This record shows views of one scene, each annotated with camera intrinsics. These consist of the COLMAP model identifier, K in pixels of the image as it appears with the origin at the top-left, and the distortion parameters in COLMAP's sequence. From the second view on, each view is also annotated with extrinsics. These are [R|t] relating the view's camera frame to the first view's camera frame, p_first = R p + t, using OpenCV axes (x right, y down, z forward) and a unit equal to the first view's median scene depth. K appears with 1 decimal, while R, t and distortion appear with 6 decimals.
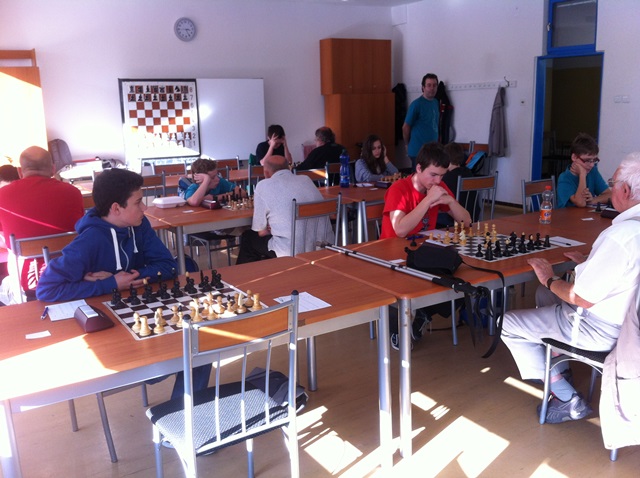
lens RADIAL K [[616.0, 0, 315.5], [0, 616.0, 242.0], [0, 0, 1]] dist [-0.021752, 0.000000]
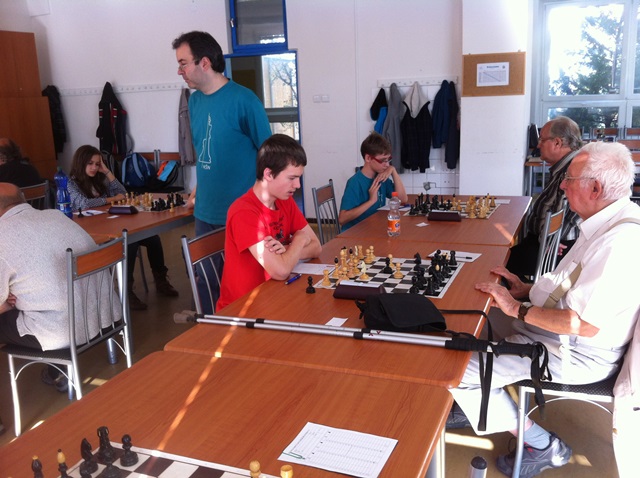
lens RADIAL K [[616.0, 0, 320.7], [0, 616.0, 232.1], [0, 0, 1]] dist [-0.021752, 0.000000]
pose [[0.800889, -0.126866, 0.585220, -0.119070], [0.144958, 0.989307, 0.016086, -0.036406], [-0.581003, 0.071949, 0.810715, 0.206566]]
